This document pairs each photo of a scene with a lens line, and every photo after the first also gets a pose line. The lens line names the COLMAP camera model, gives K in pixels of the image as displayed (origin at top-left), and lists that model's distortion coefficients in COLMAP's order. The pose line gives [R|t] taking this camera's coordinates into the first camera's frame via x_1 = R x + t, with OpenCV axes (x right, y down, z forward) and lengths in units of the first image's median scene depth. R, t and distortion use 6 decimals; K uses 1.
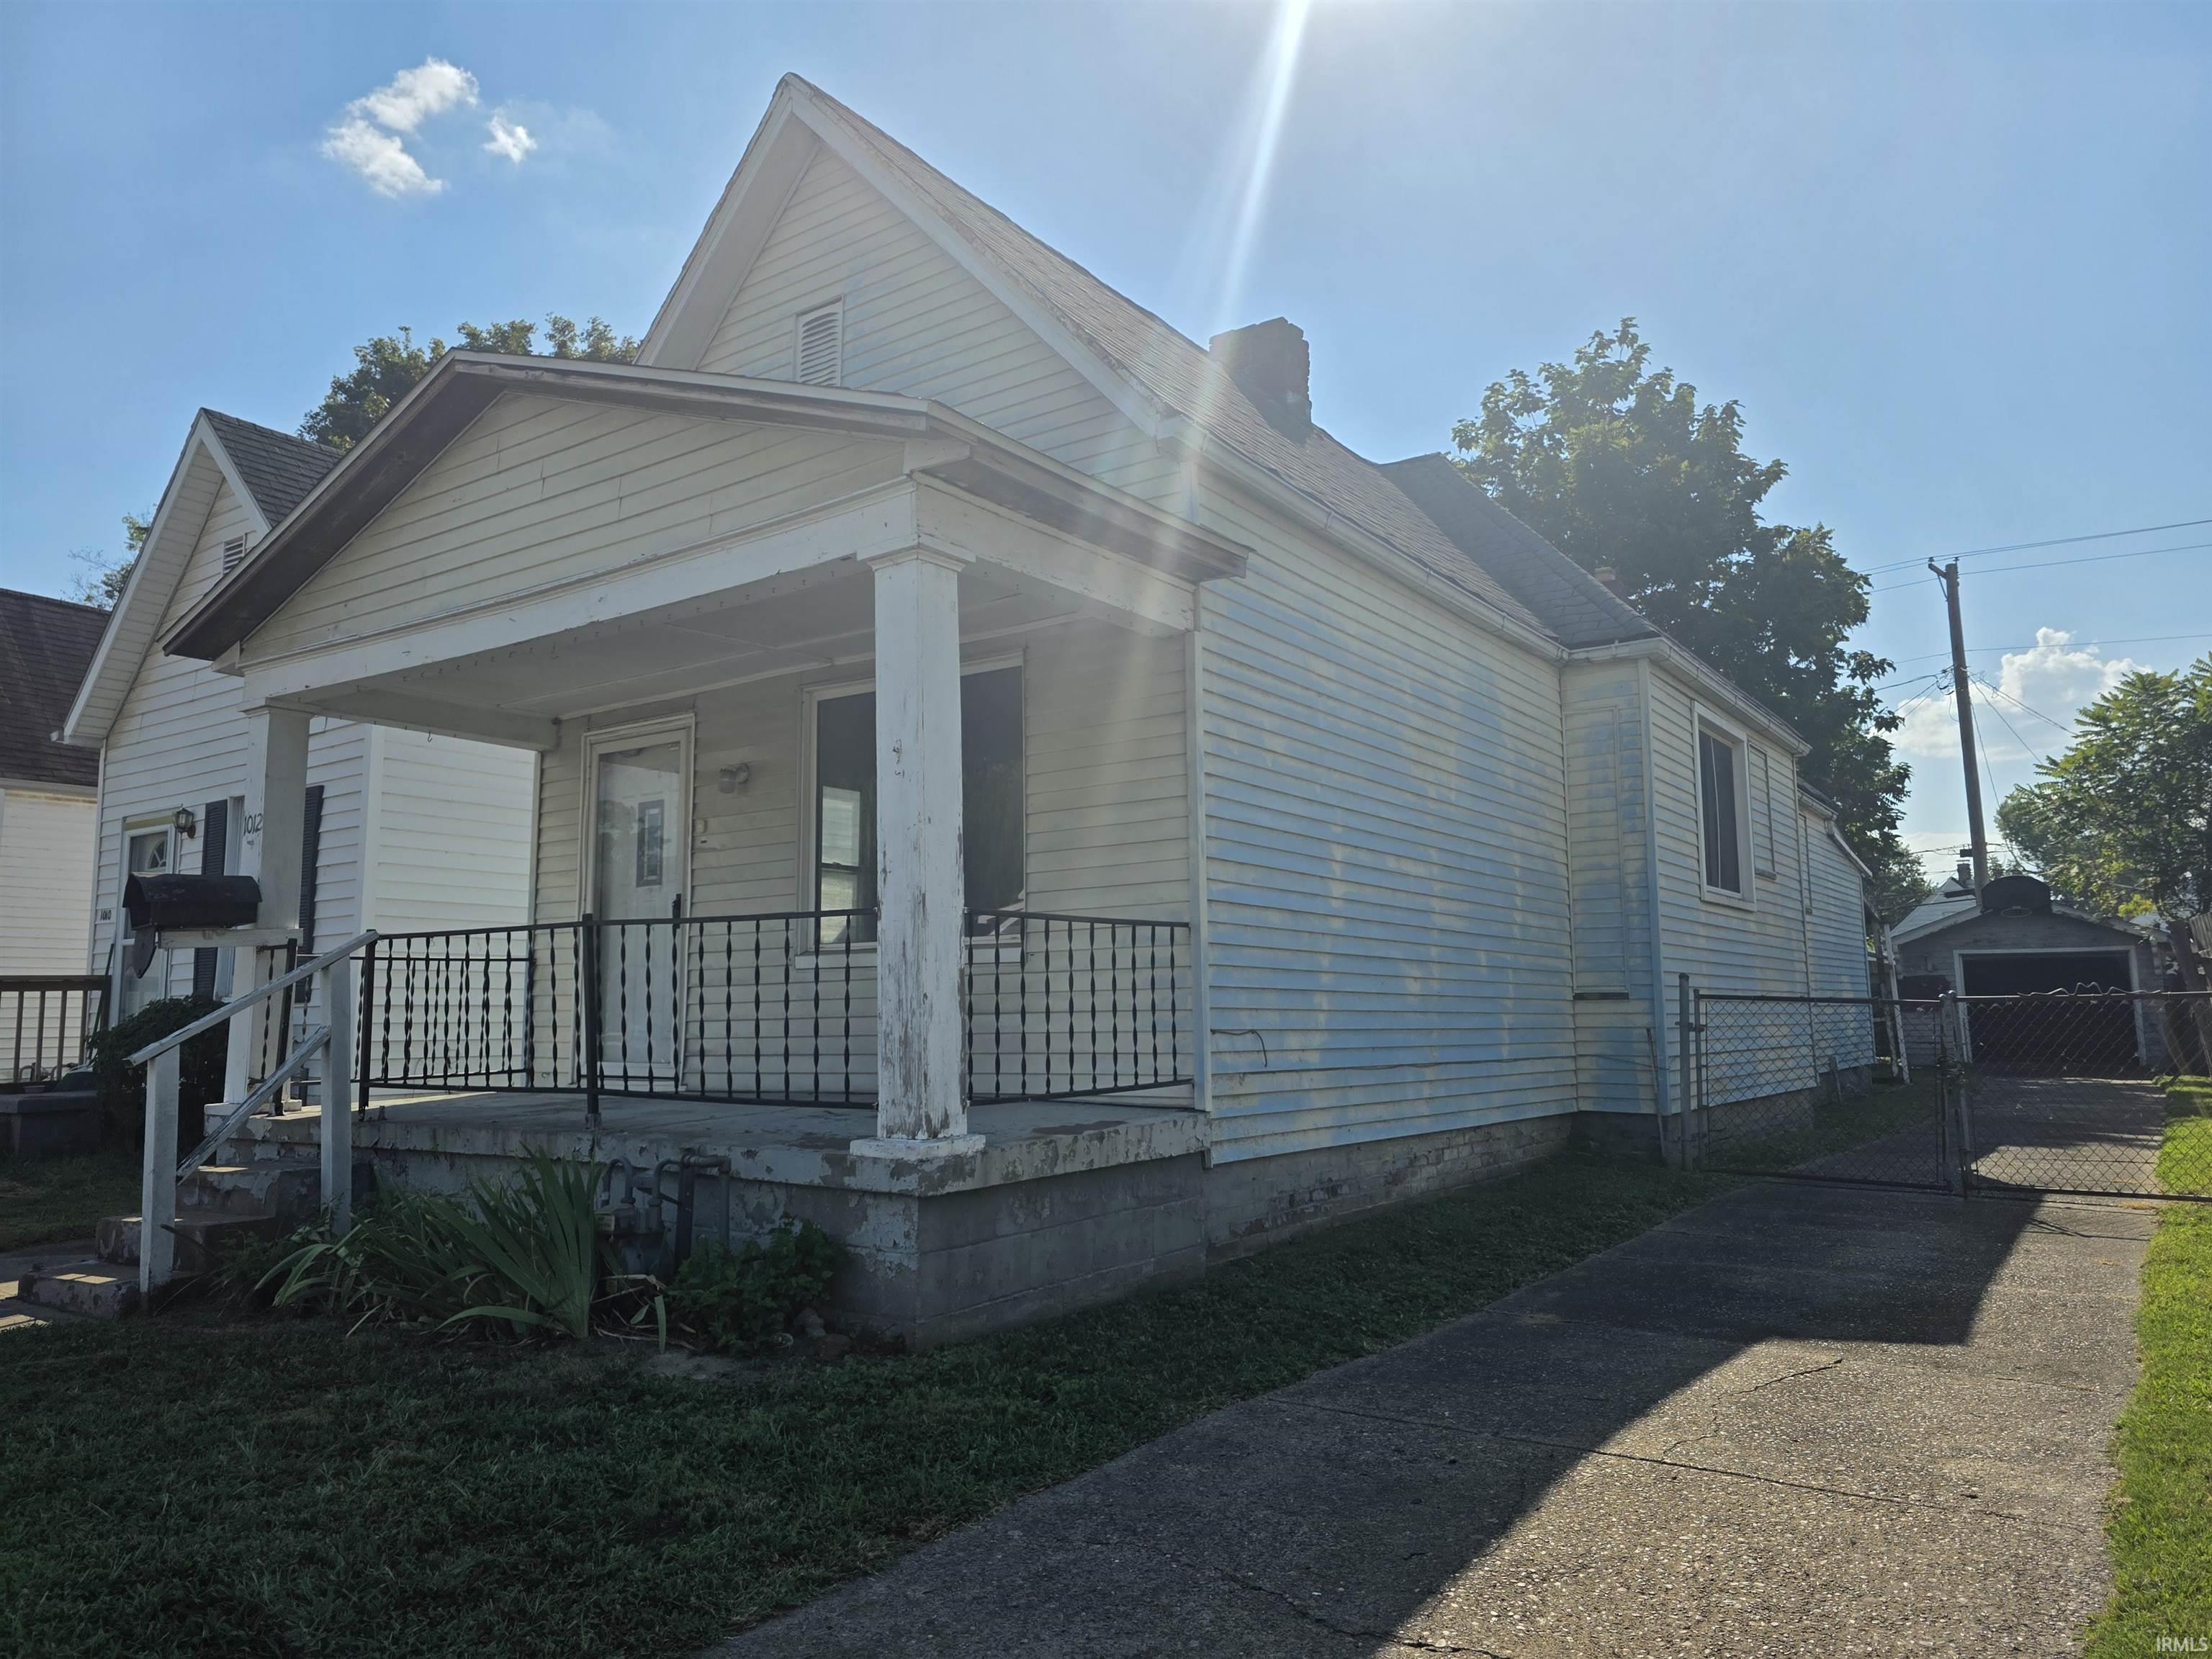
lens RADIAL K [[1474.3, 0, 1106.0], [0, 1474.3, 829.5], [0, 0, 1]] dist [0.061809, -0.057971]
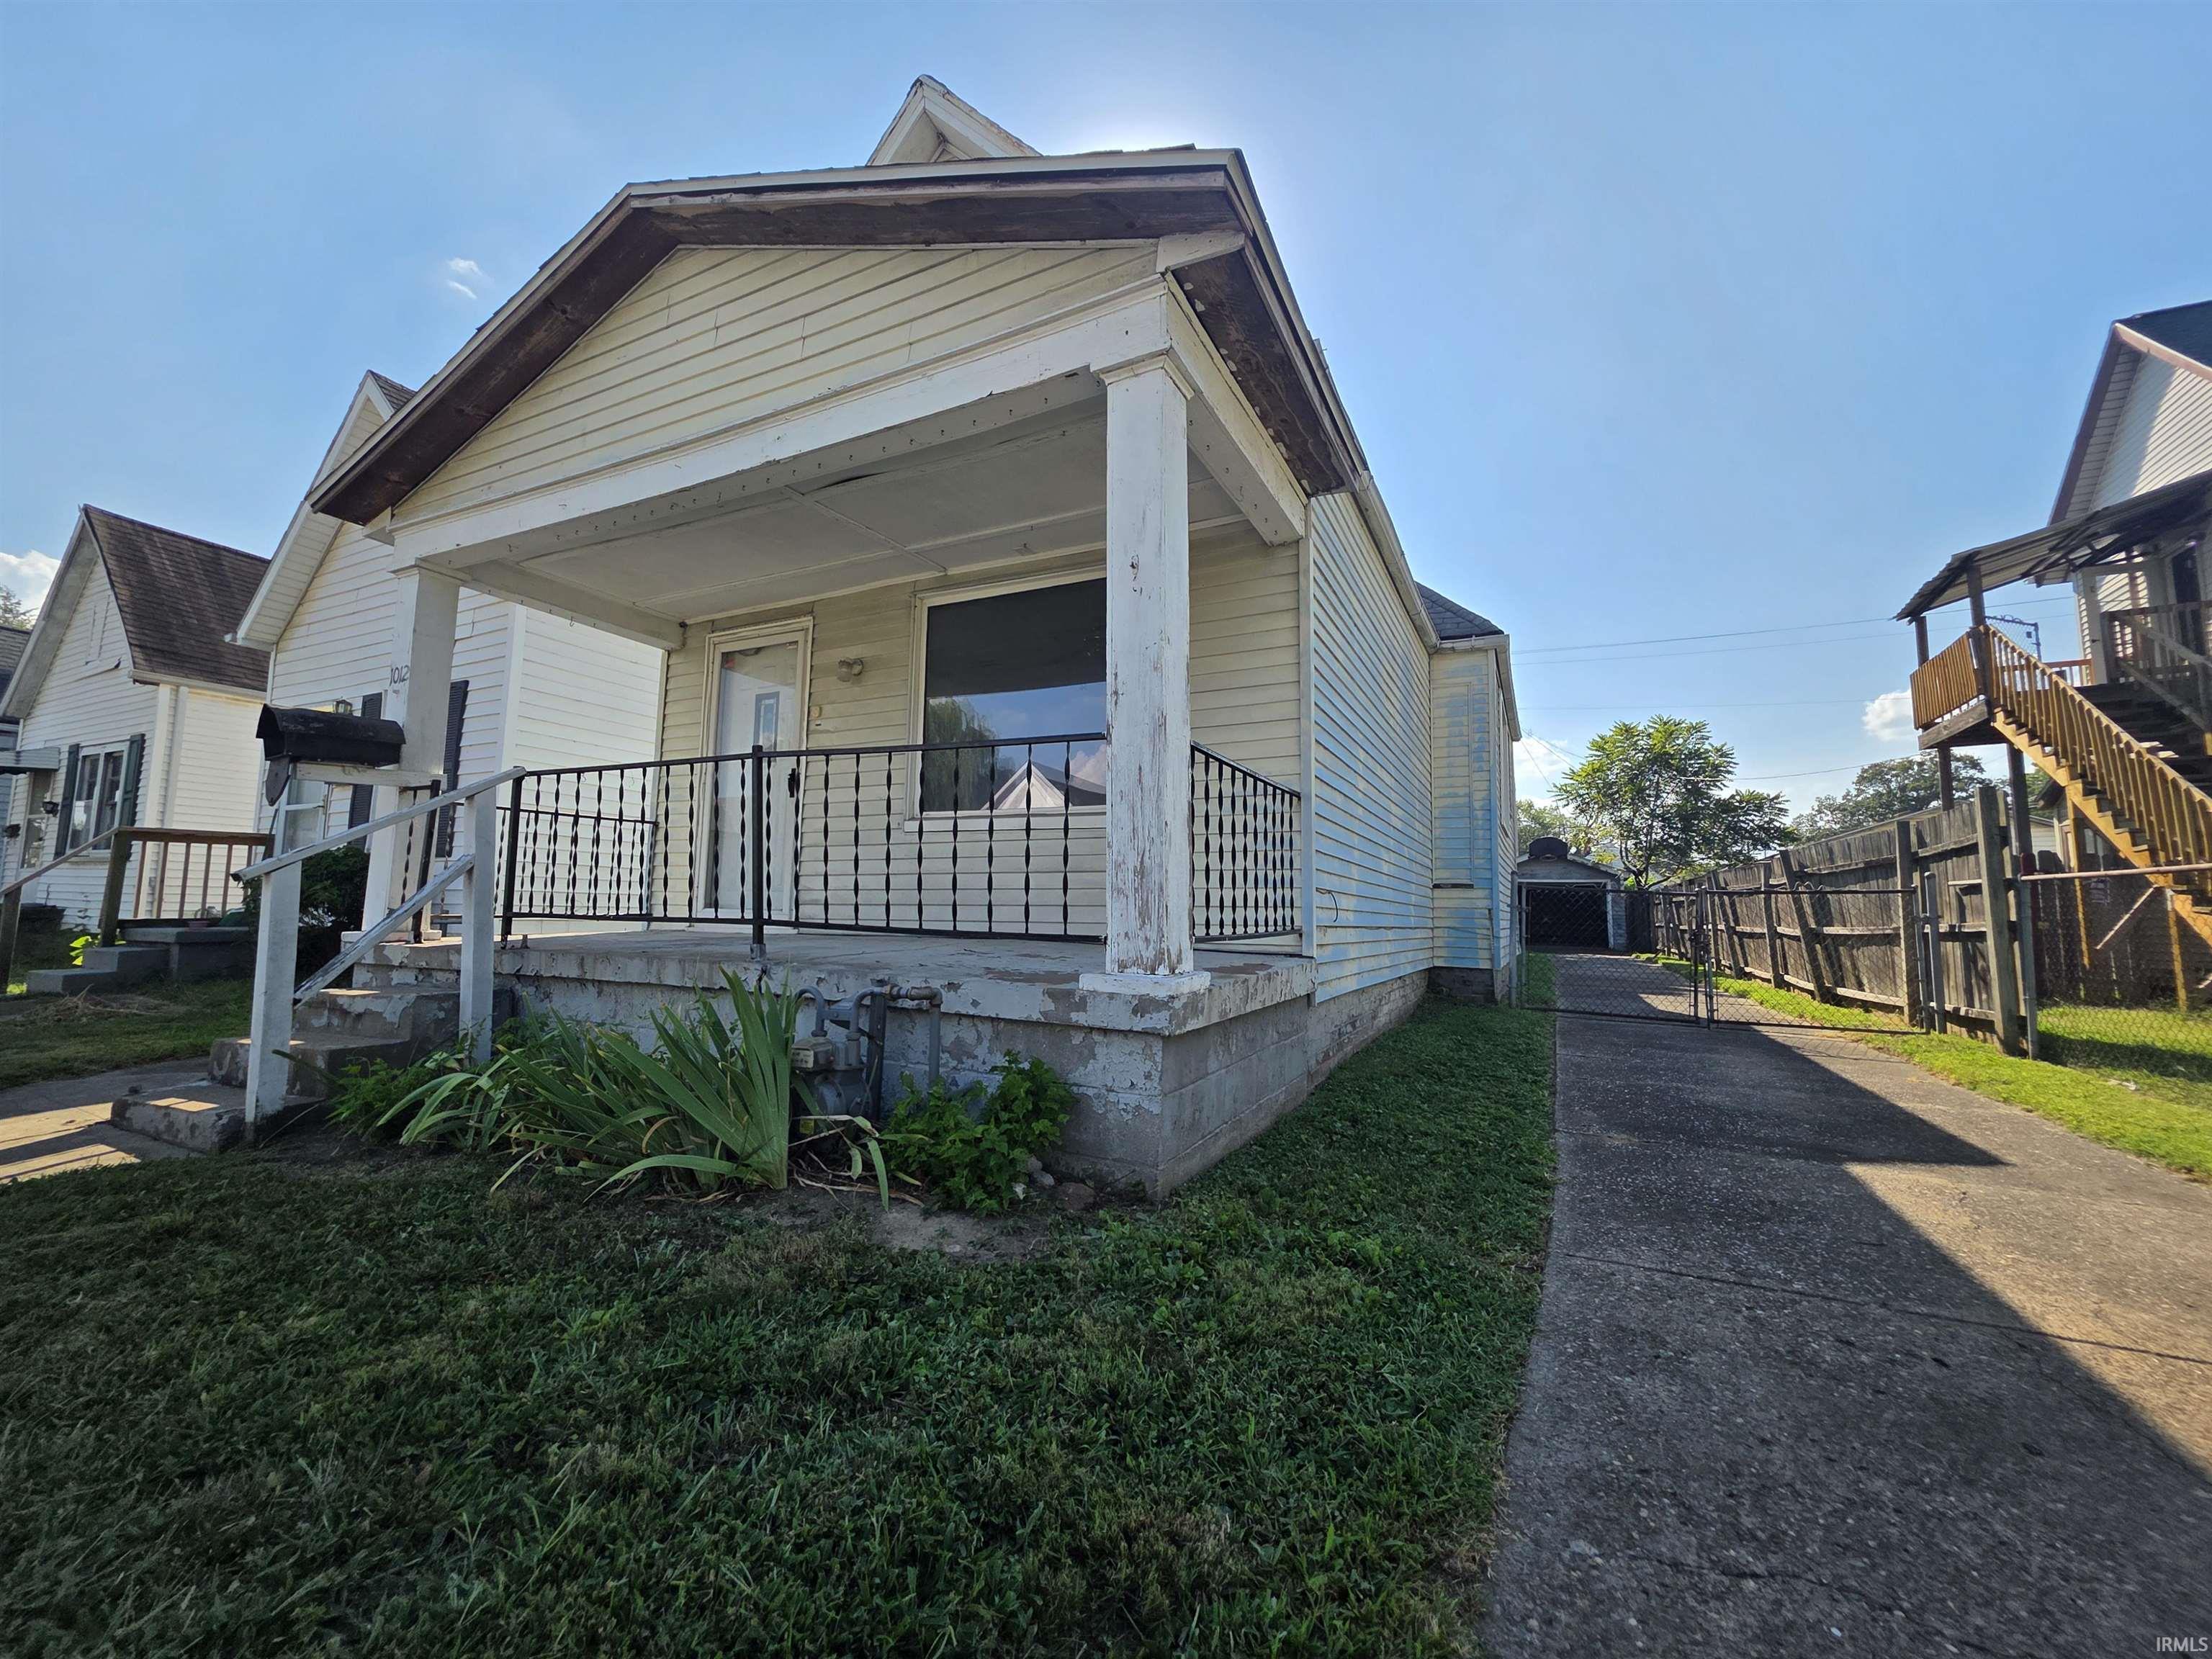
lens RADIAL K [[882.0, 0, 1113.7], [0, 882.0, 824.1], [0, 0, 1]] dist [0.005958, -0.000857]
pose [[0.987439, 0.042962, 0.152048, -0.195558], [-0.046927, 0.998643, 0.022583, 0.082850], [-0.150872, -0.029435, 0.988115, 0.365706]]
